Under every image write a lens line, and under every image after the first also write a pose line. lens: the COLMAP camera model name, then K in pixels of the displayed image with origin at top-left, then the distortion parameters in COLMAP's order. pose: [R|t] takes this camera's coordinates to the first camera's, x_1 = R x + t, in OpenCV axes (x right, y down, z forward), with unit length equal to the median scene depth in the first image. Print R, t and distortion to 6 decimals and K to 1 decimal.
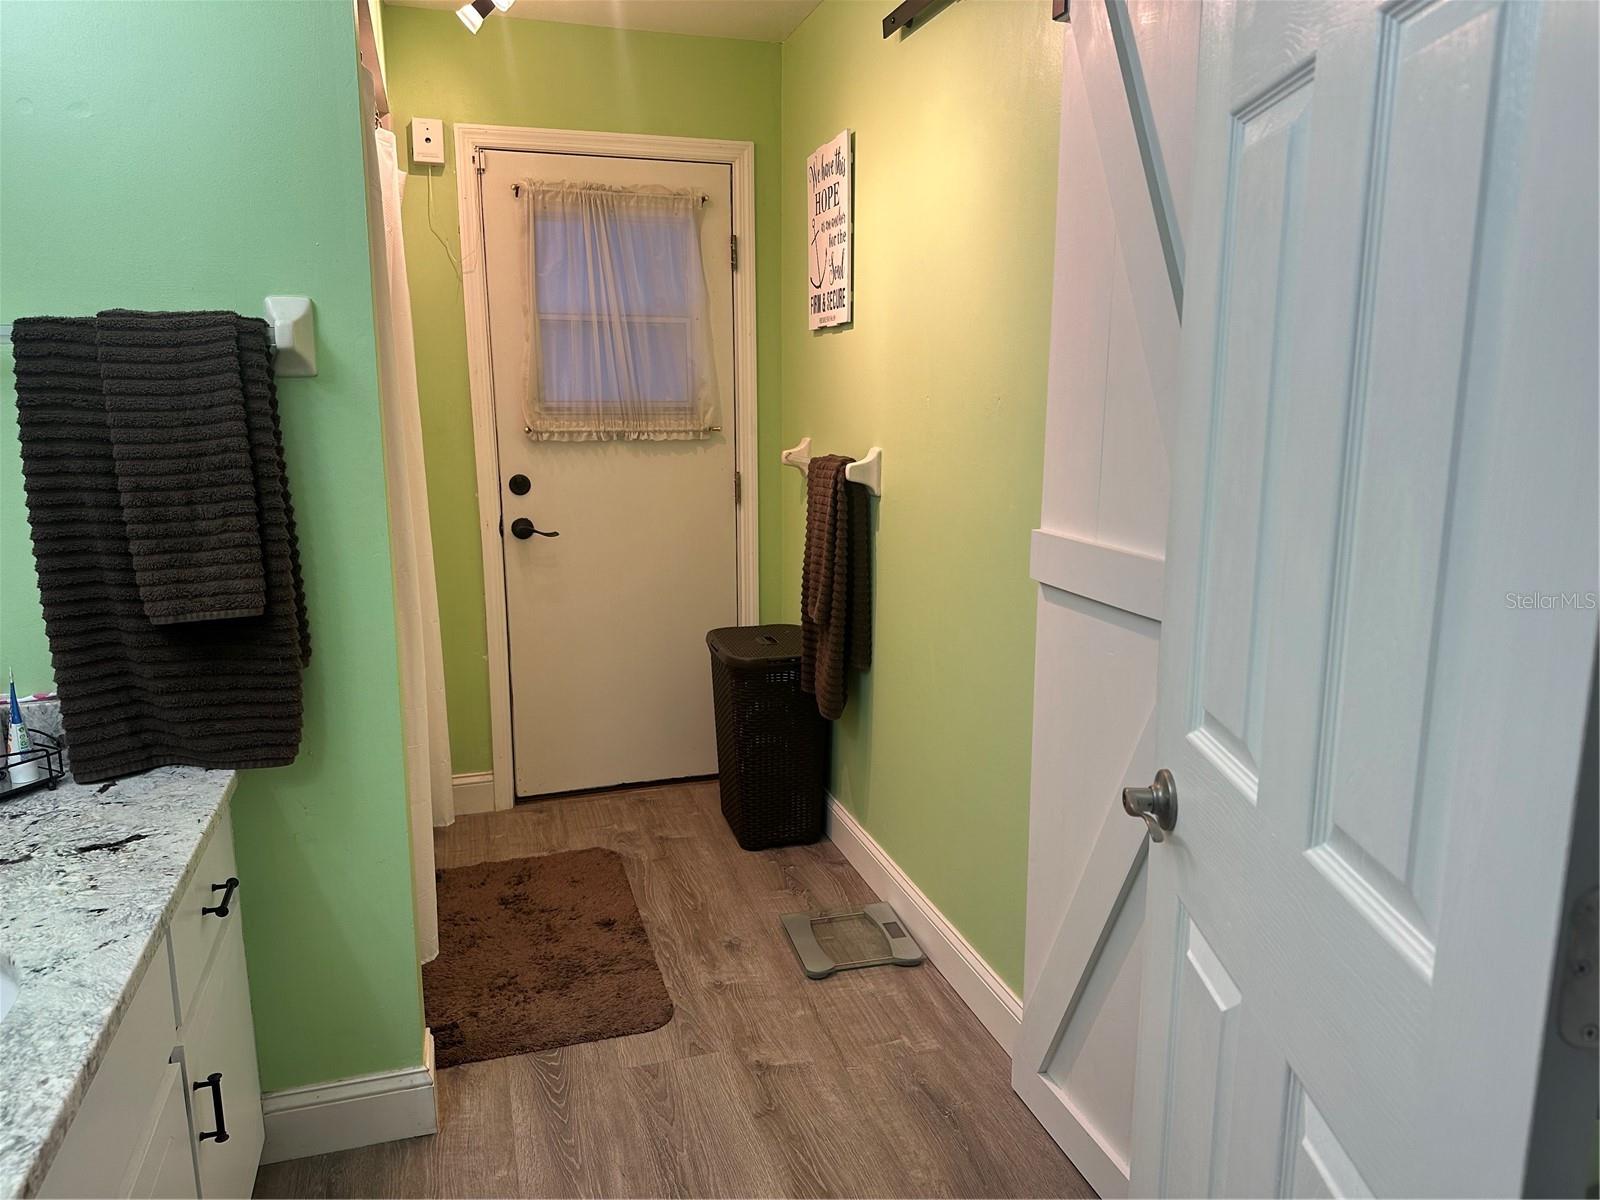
lens RADIAL K [[1118.5, 0, 799.4], [0, 1118.5, 606.1], [0, 0, 1]] dist [0.087197, -0.017475]
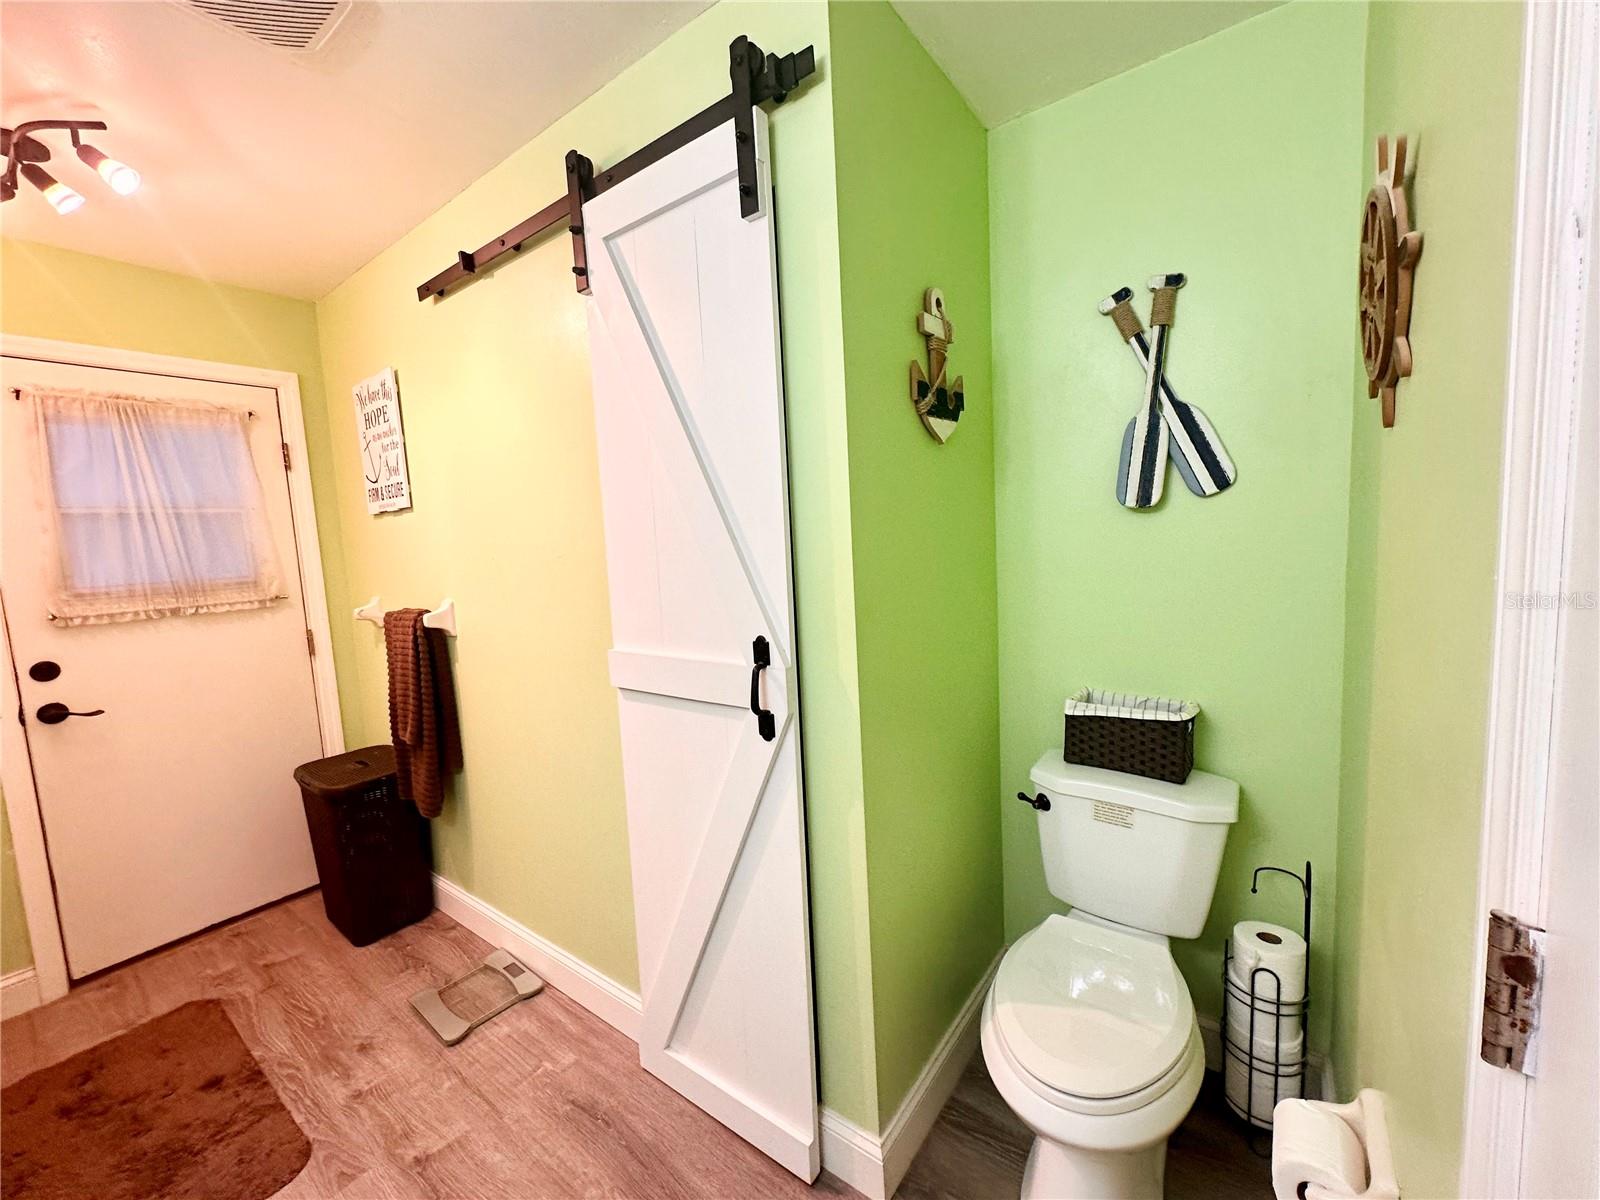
lens RADIAL K [[638.8, 0, 800.7], [0, 638.8, 600.9], [0, 0, 1]] dist [-0.004762, 0.000597]
pose [[0.804975, -0.100429, 0.584747, -0.031918], [0.164182, 0.984789, -0.056882, -0.028452], [-0.570140, 0.141794, 0.809219, 0.154364]]
